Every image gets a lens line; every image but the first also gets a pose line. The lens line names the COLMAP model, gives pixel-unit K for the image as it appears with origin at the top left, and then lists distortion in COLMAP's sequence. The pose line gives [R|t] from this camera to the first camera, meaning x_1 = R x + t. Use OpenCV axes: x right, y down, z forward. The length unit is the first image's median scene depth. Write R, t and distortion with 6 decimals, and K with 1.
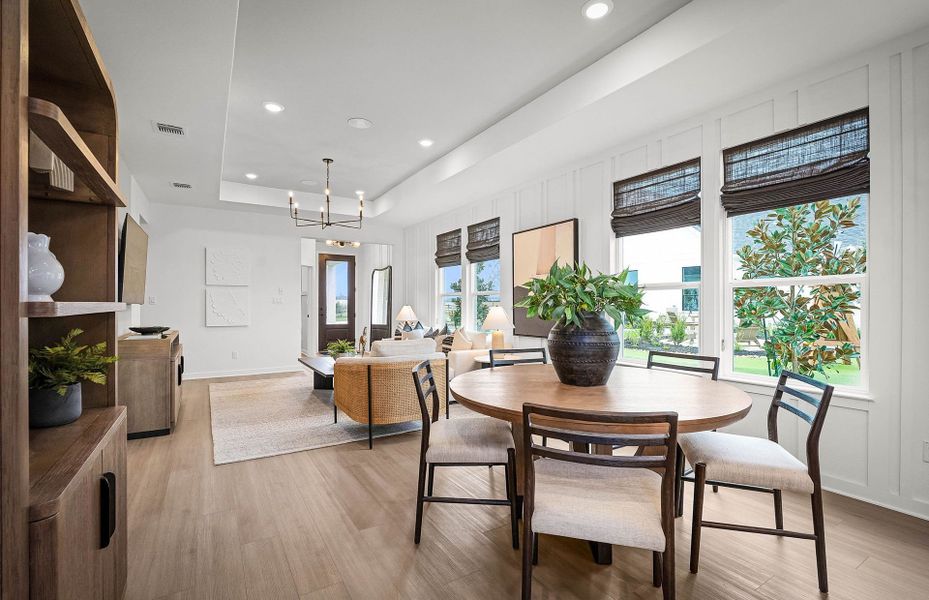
lens RADIAL K [[412.4, 0, 462.5], [0, 412.4, 304.3], [0, 0, 1]] dist [-0.004237, -0.000146]
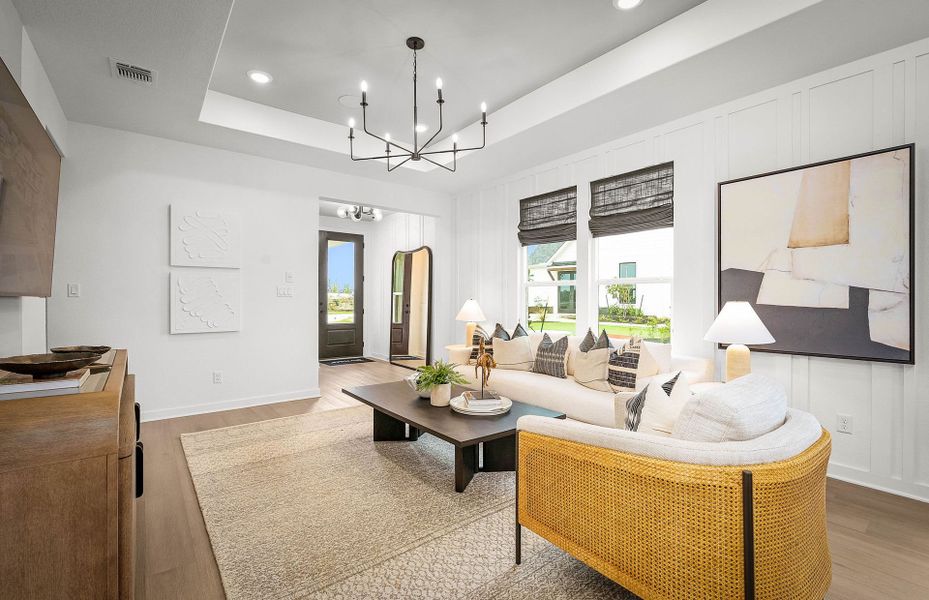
lens RADIAL K [[408.6, 0, 462.4], [0, 408.6, 296.3], [0, 0, 1]] dist [-0.002722, -0.000186]
pose [[0.994066, 0.001848, 0.108761, -0.290177], [-0.001572, 0.999995, -0.002623, -0.000931], [-0.108766, 0.002437, 0.994064, 0.394976]]
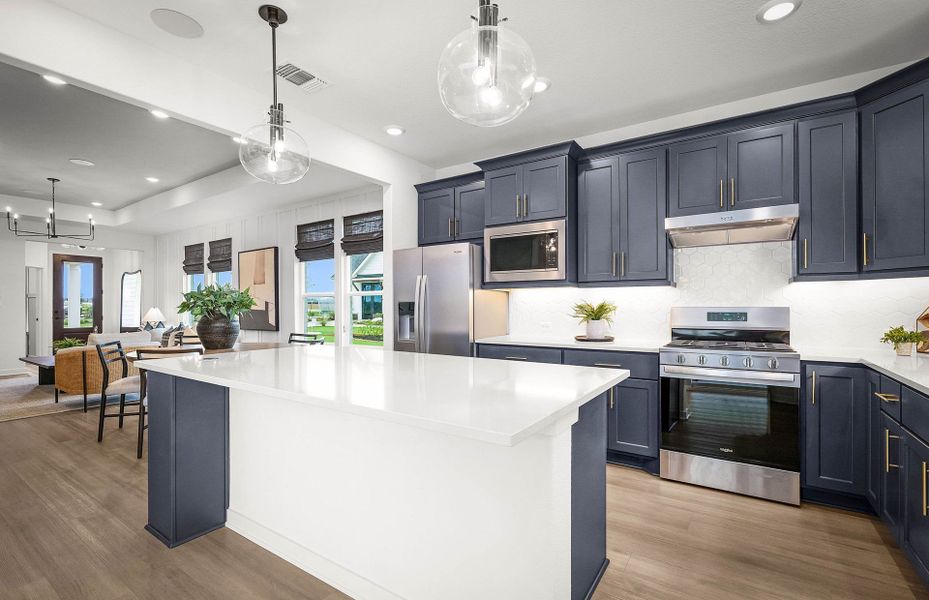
lens RADIAL K [[412.4, 0, 462.5], [0, 412.4, 304.3], [0, 0, 1]] dist [-0.004237, -0.000146]
pose [[0.909421, -0.003047, 0.415866, 0.201671], [0.004939, 0.999982, -0.003476, 0.001594], [-0.415848, 0.005215, 0.909419, -0.439036]]
